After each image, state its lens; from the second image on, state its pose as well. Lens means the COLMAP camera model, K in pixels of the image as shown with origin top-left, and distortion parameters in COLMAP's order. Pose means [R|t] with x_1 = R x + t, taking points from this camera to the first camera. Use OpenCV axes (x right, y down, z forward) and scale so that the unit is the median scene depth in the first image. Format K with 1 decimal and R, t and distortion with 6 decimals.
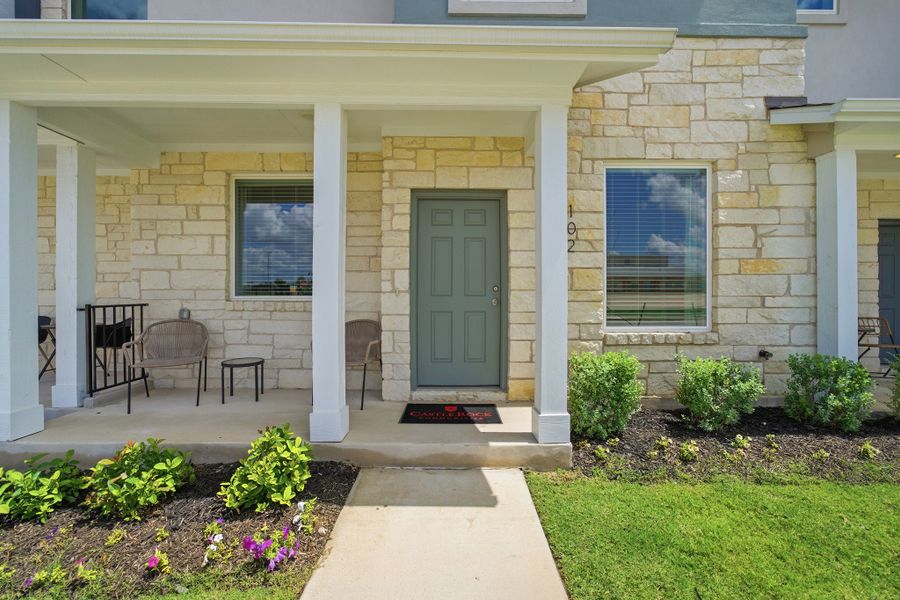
lens RADIAL K [[374.8, 0, 447.9], [0, 374.8, 295.8], [0, 0, 1]] dist [-0.002543, -0.000105]
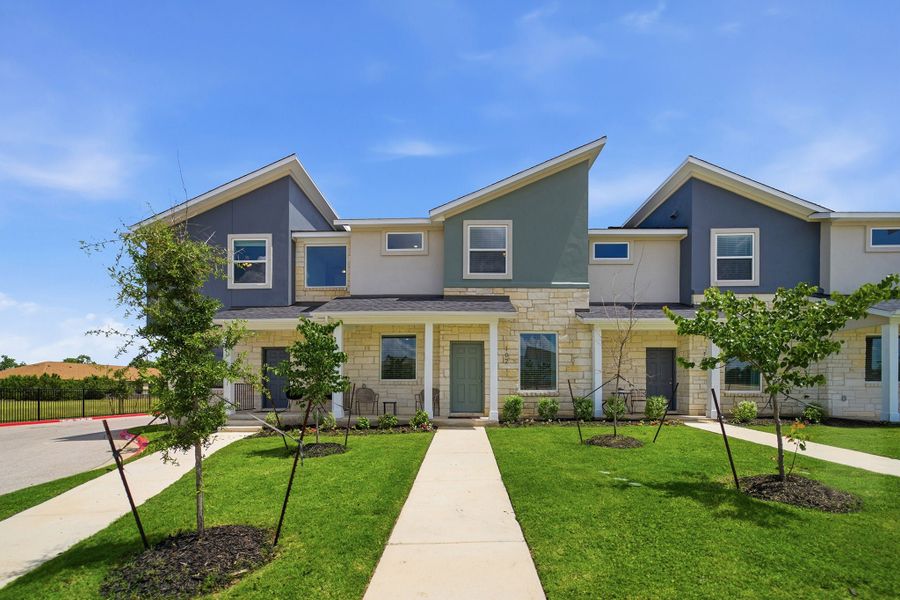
lens RADIAL K [[374.5, 0, 450.9], [0, 374.5, 381.8], [0, 0, 1]] dist [-0.000366, 0.000010]
pose [[0.999730, 0.000670, -0.023234, -0.025460], [-0.000957, 0.999923, -0.012344, 0.056401], [0.023224, 0.012363, 0.999654, -1.832714]]
